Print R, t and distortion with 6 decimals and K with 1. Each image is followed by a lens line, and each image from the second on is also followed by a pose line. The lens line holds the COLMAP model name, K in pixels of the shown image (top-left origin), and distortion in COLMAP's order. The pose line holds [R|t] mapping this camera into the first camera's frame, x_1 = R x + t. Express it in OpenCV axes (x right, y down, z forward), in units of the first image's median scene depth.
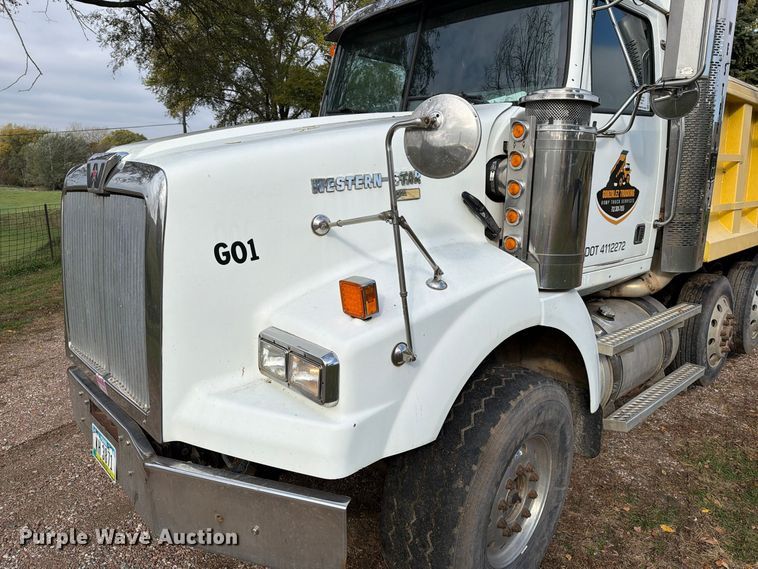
lens RADIAL K [[521.9, 0, 379.0], [0, 521.9, 284.5], [0, 0, 1]] dist [0.078350, -0.096664]
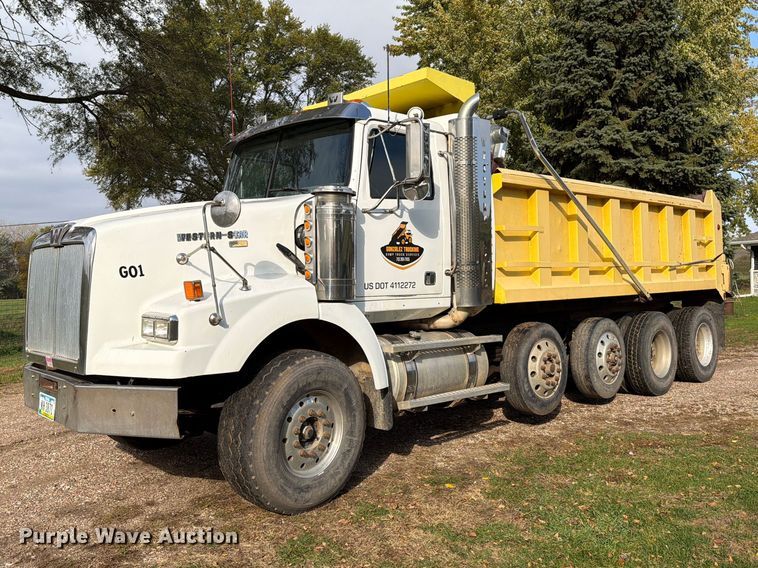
lens RADIAL K [[667.2, 0, 381.5], [0, 667.2, 283.0], [0, 0, 1]] dist [0.138713, -0.260951]
pose [[0.999746, -0.018623, 0.012713, 0.385623], [0.020726, 0.981011, -0.192843, 0.303900], [-0.008880, 0.193058, 0.981147, -0.895817]]
